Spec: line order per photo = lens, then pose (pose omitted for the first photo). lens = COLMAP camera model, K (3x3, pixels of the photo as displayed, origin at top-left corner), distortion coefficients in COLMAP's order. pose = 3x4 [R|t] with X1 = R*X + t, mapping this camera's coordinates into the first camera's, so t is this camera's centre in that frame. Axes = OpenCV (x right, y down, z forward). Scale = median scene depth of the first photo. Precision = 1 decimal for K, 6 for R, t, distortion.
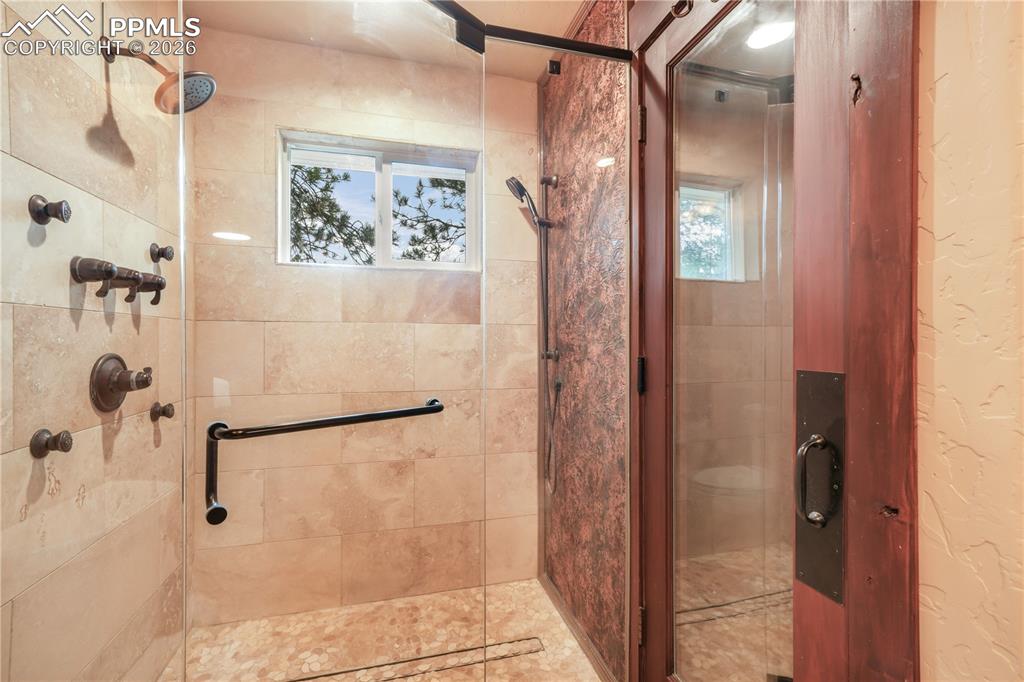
lens RADIAL K [[445.9, 0, 510.0], [0, 445.9, 340.6], [0, 0, 1]] dist [0.007412, 0.000207]
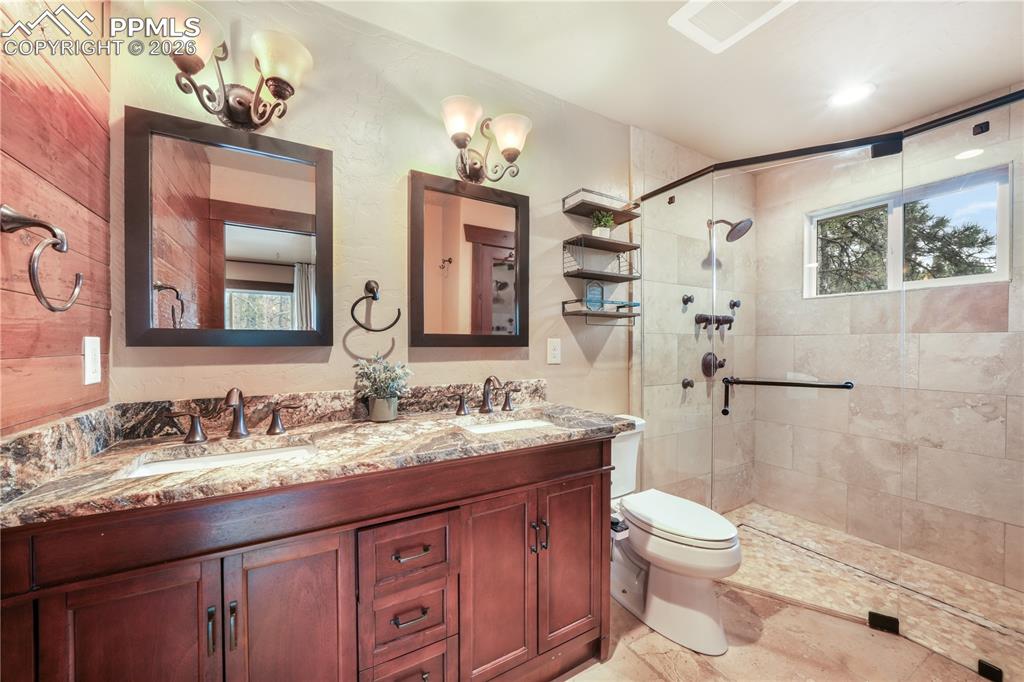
lens RADIAL K [[380.5, 0, 504.3], [0, 380.5, 348.5], [0, 0, 1]] dist [-0.015657, -0.000288]
pose [[0.243659, 0.005633, -0.969845, 0.510936], [-0.004655, 0.999978, 0.004639, 0.003261], [0.969850, 0.003385, 0.243680, -0.352027]]
